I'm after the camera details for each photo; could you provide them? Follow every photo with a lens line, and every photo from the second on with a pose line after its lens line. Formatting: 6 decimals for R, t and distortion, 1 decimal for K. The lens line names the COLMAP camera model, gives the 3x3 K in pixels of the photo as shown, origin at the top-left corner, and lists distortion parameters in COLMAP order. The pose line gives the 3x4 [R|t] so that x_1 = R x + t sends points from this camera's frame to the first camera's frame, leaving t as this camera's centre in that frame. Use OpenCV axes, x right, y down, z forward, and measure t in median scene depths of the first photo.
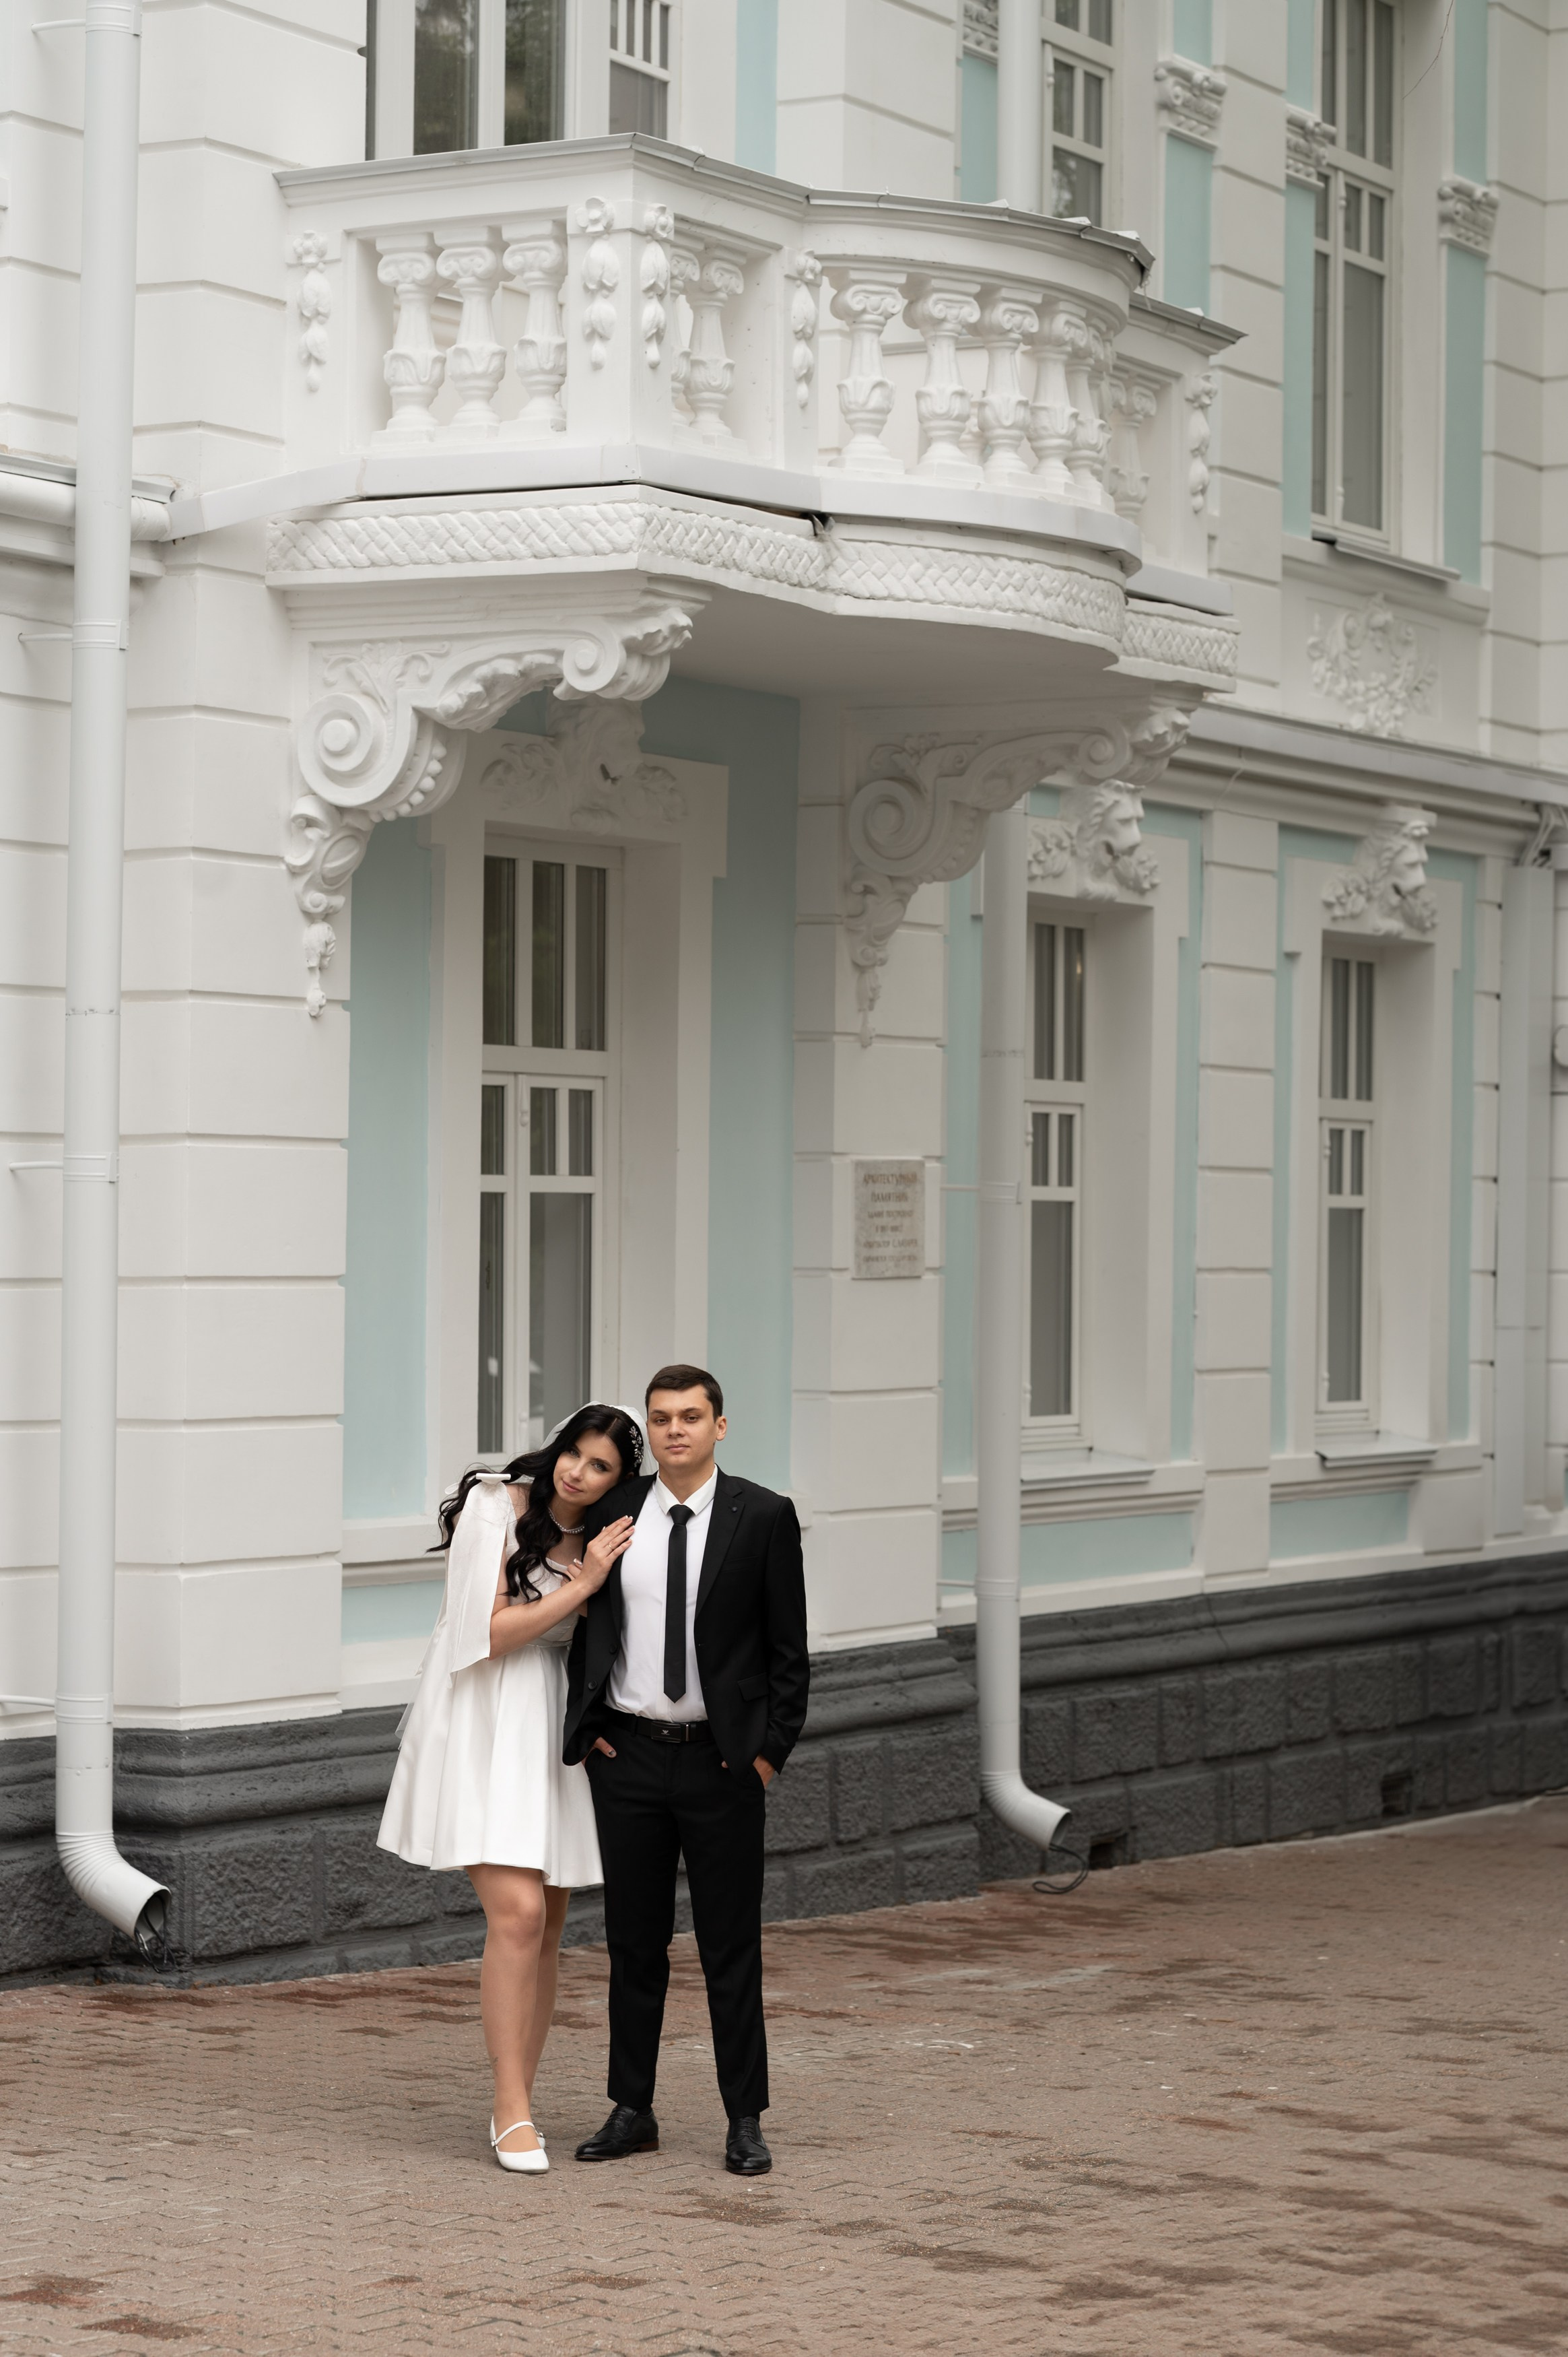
lens RADIAL K [[5653.5, 0, 774.1], [0, 5653.5, 1140.4], [0, 0, 1]] dist [-0.006231, -0.130495]
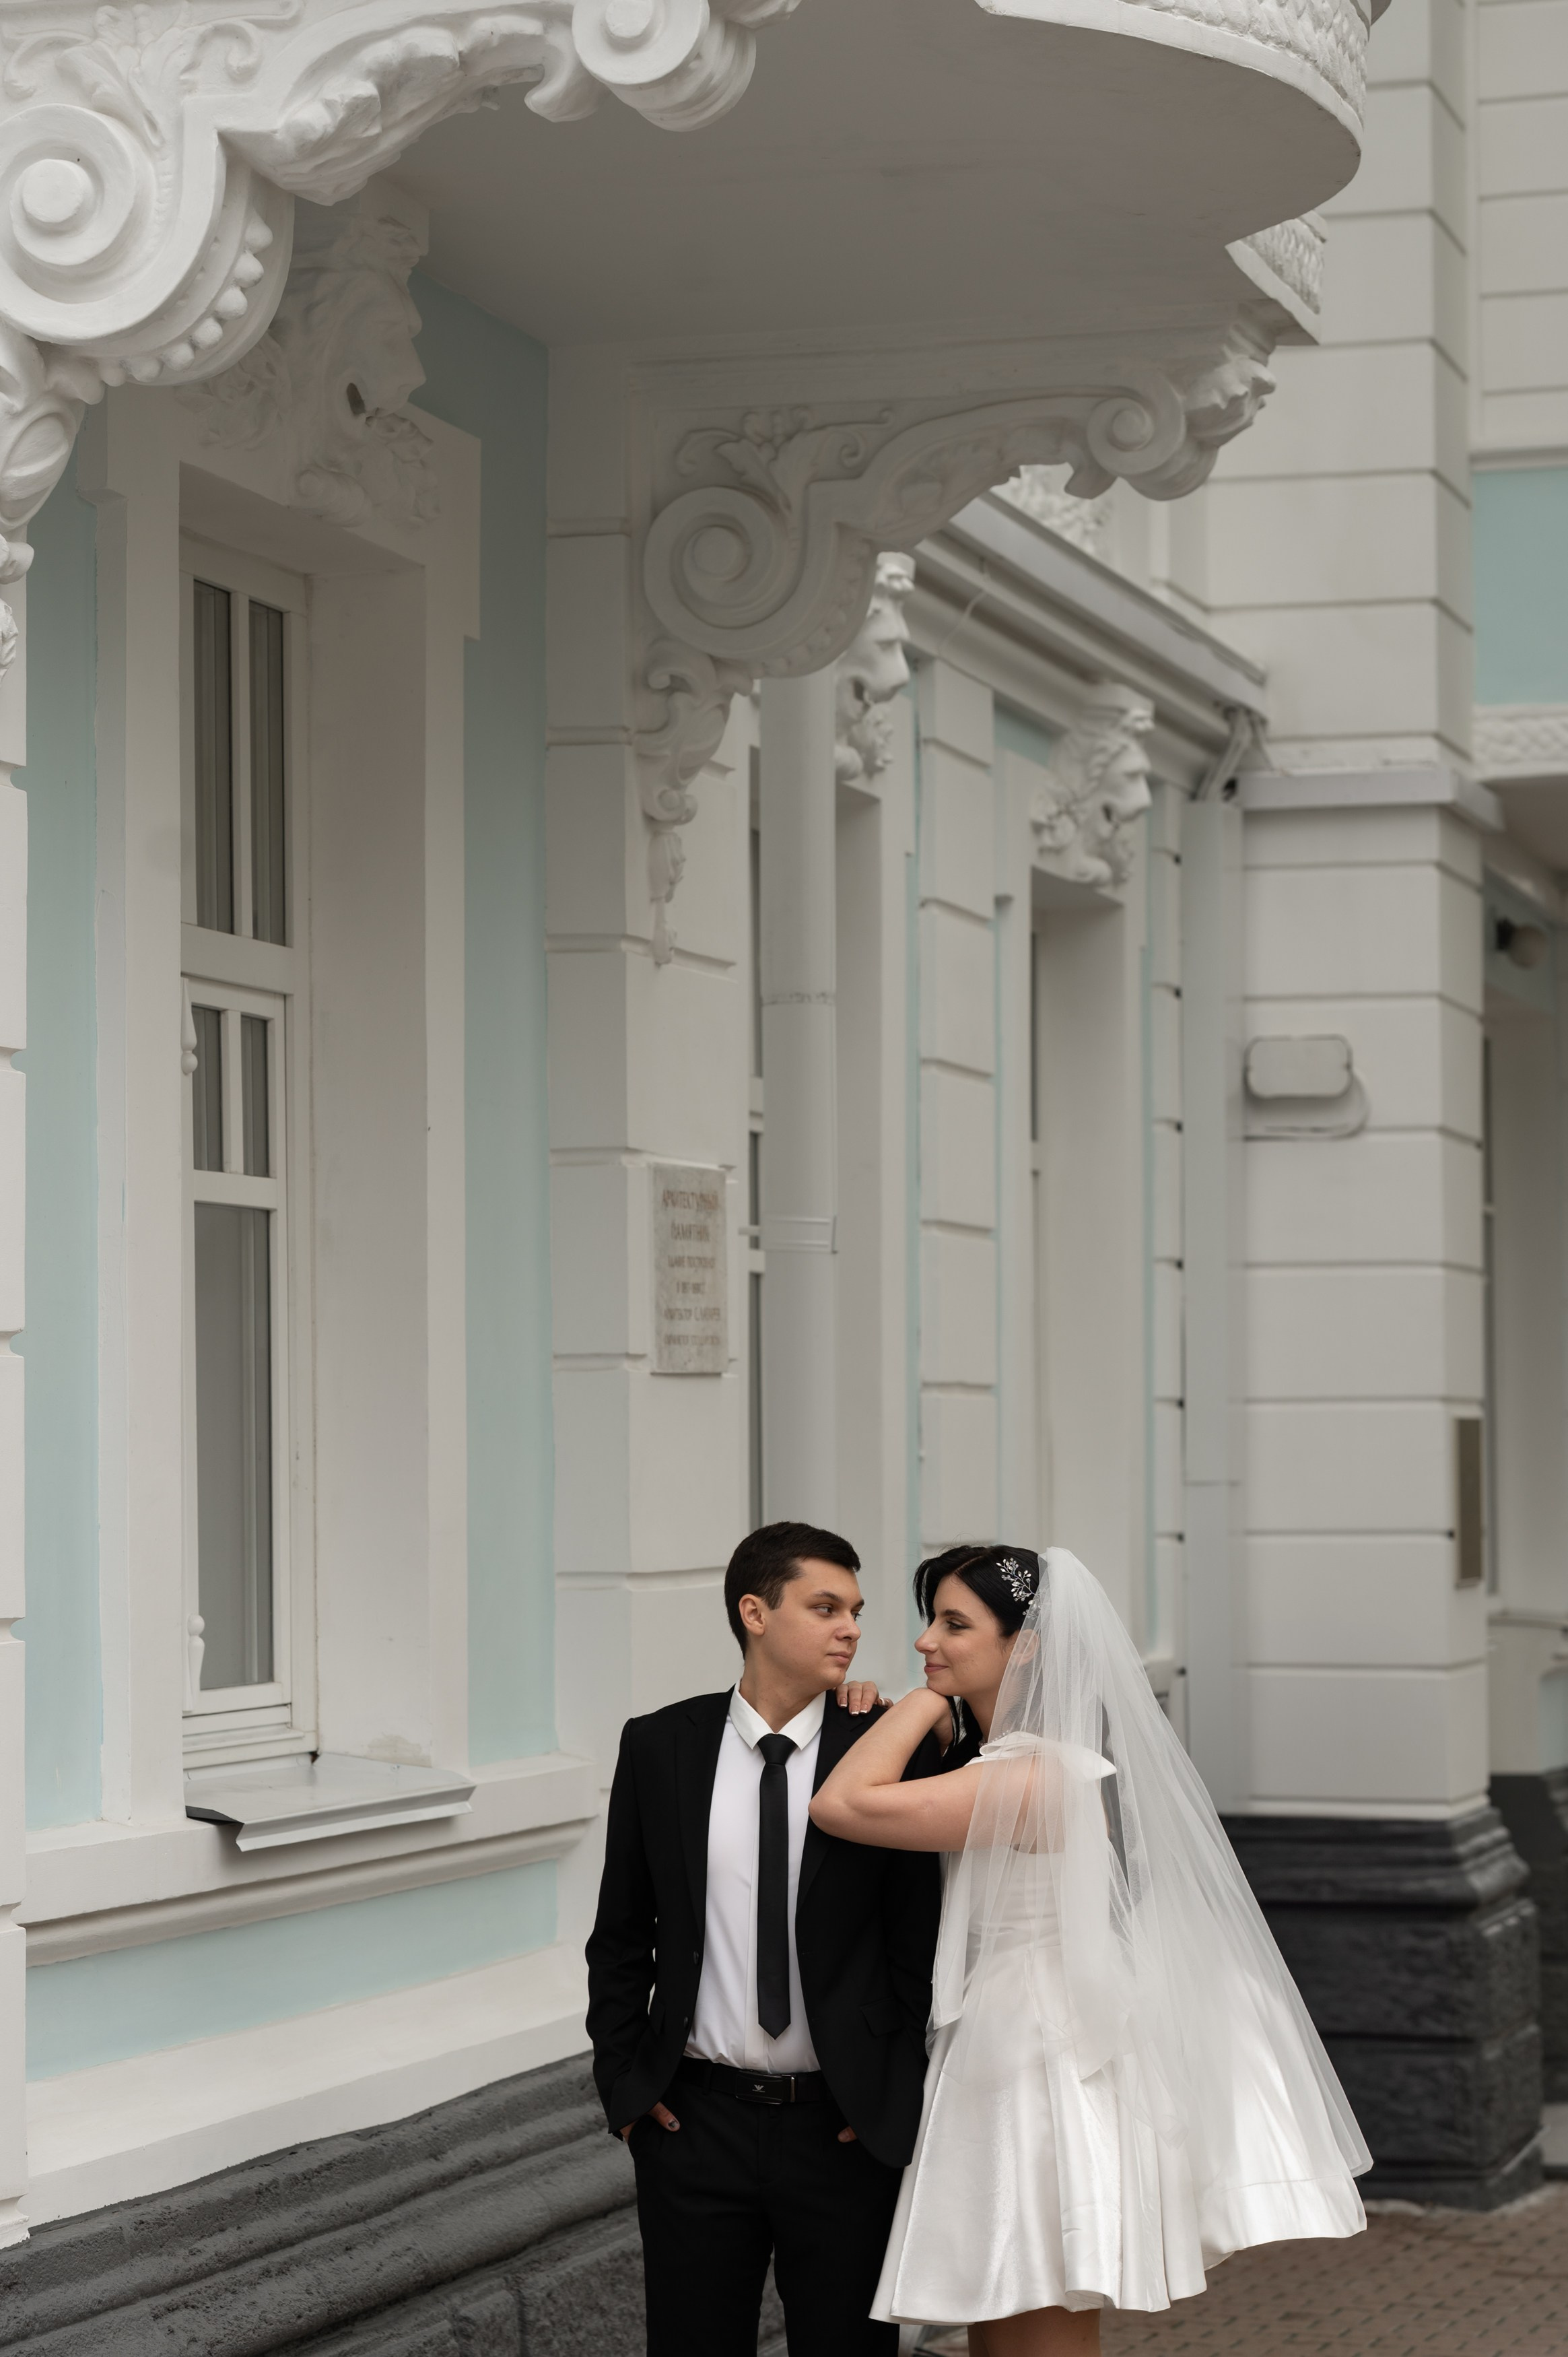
lens RADIAL K [[5899.9, 0, 784.0], [0, 5899.9, 1178.5], [0, 0, 1]] dist [-0.012874, -0.013376]
pose [[0.968501, -0.006525, 0.248924, -0.140606], [0.015099, 0.999356, -0.032550, 0.028633], [-0.248551, 0.035283, 0.967976, 0.499930]]
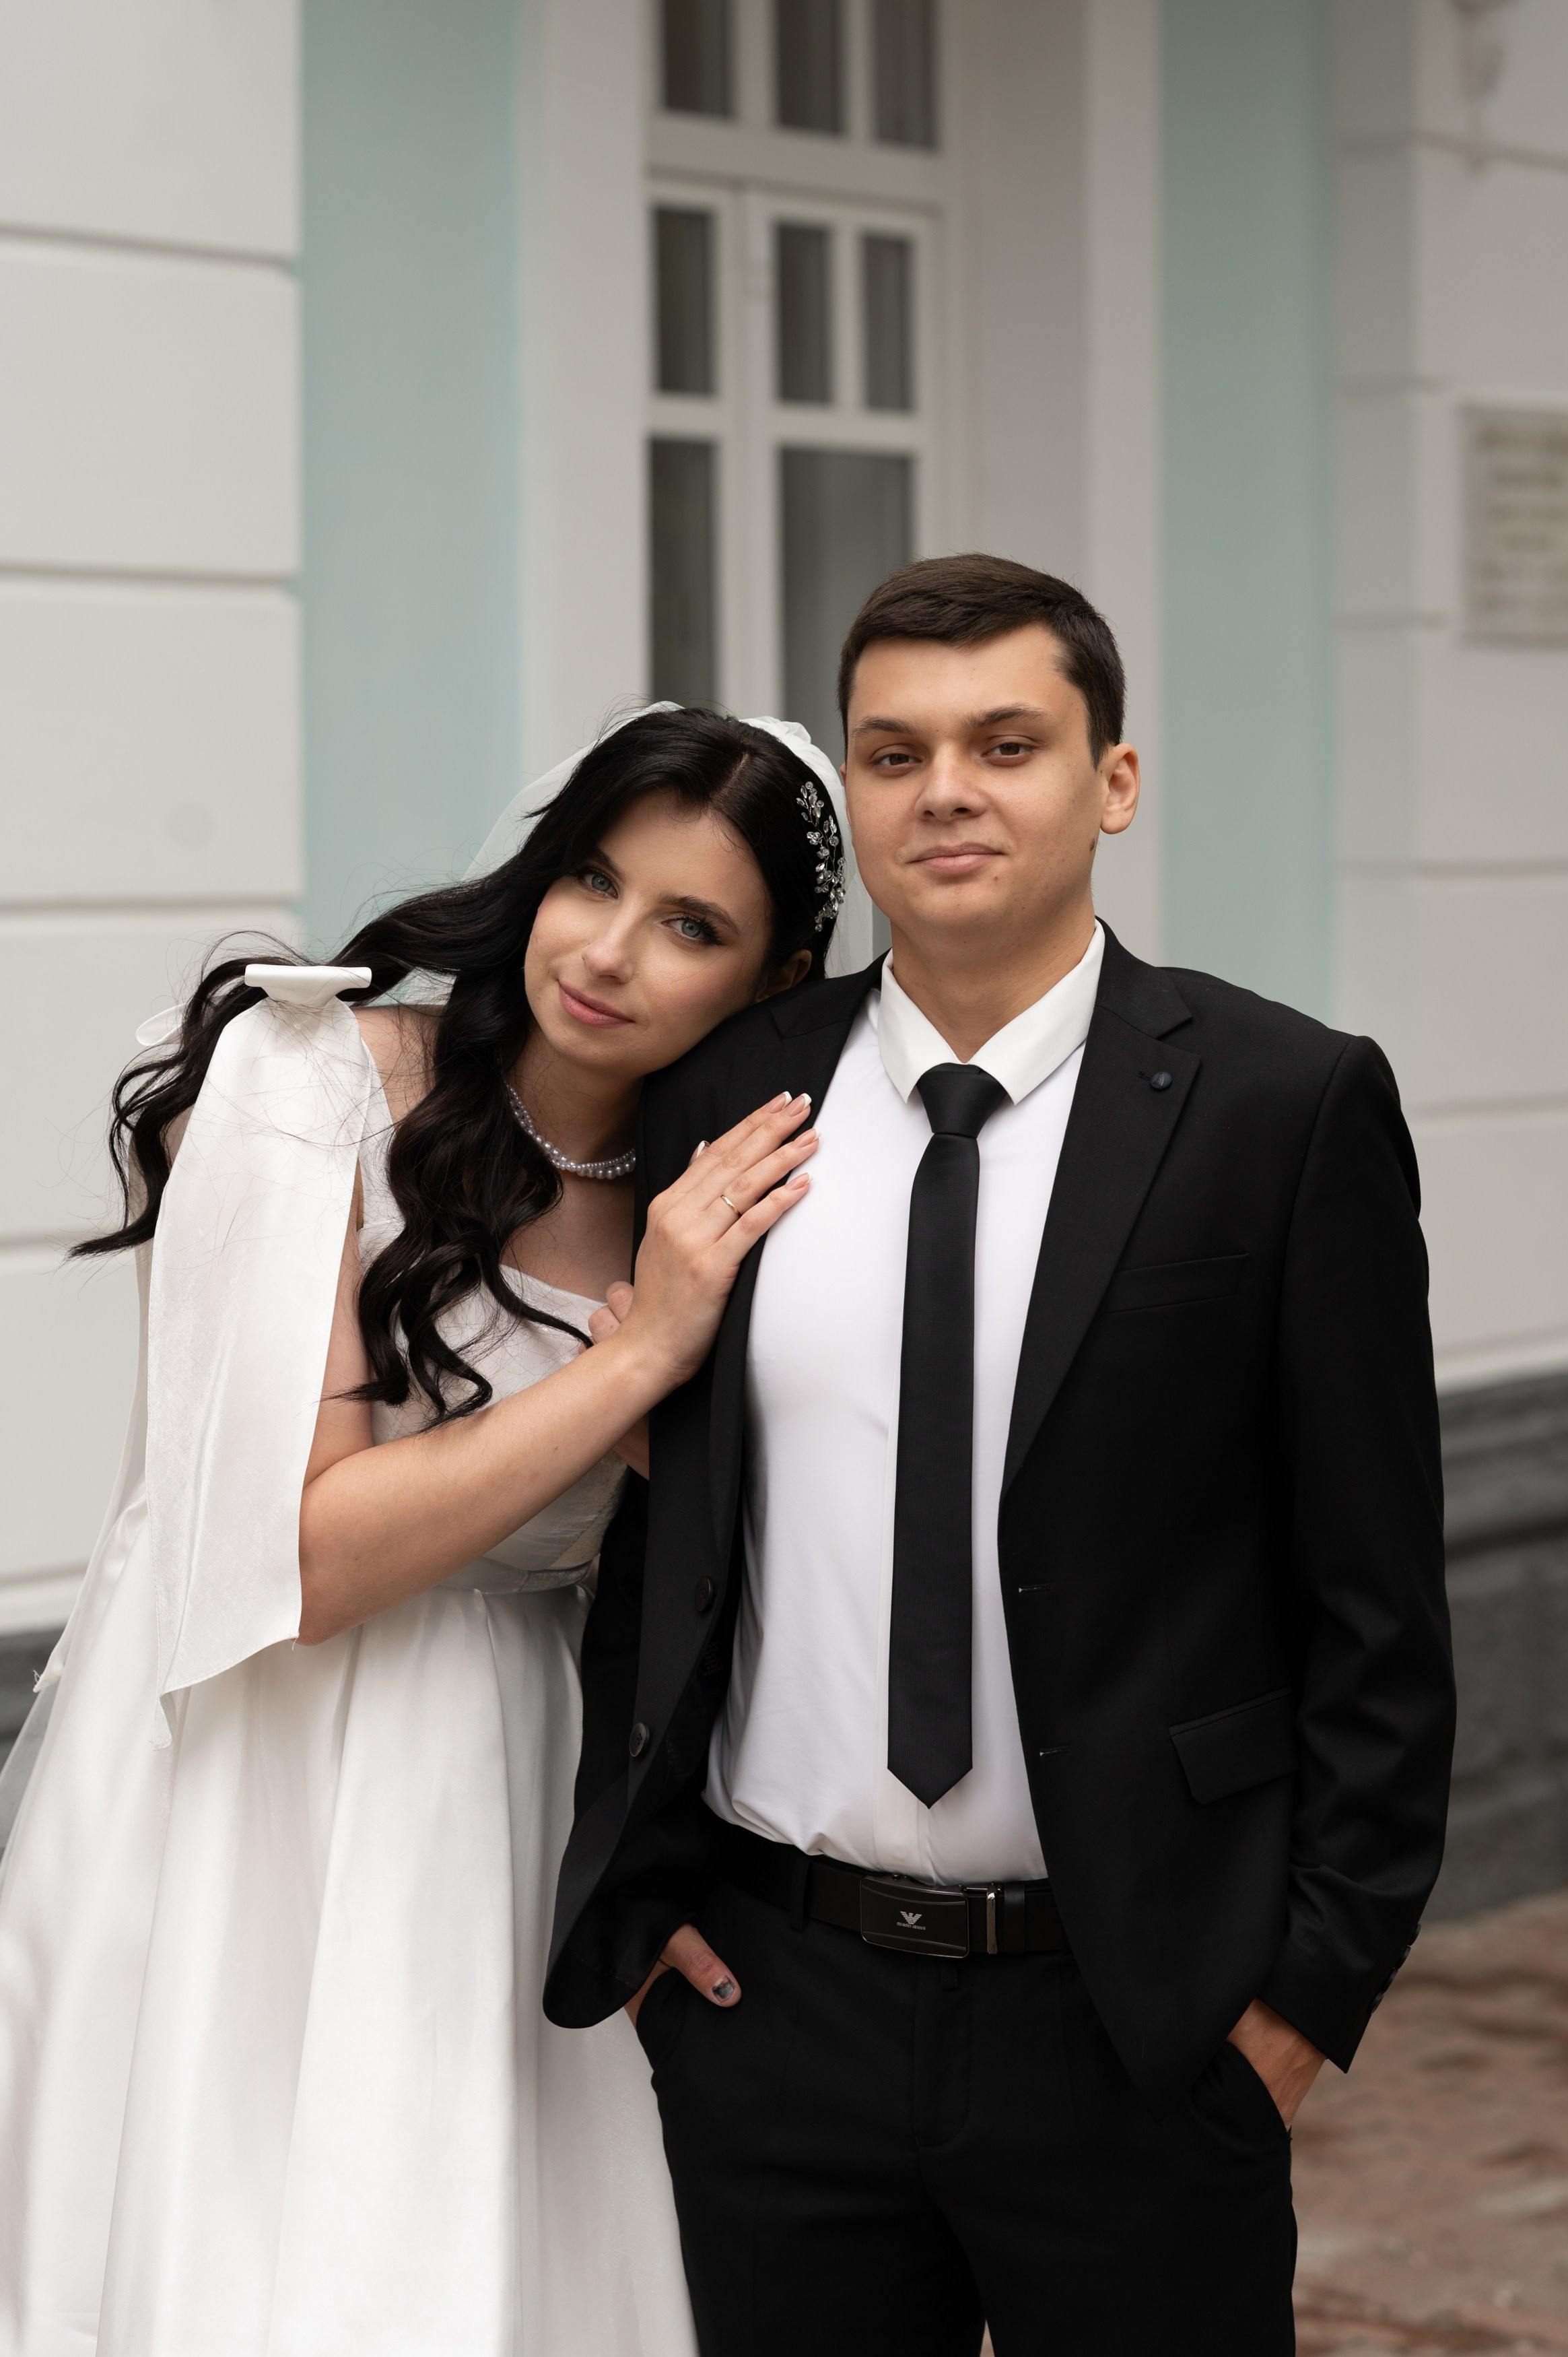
lens RADIAL K [[5844.4, 0, 459.6], [0, 5844.4, 1178.6], [0, 0, 1]] dist [-0.048772, -0.357707]
pose [[0.989885, -0.010617, -0.141471, -0.001044], [0.021059, 0.997145, 0.072516, 0.038297], [0.140297, -0.074762, 0.987283, 0.564741]]
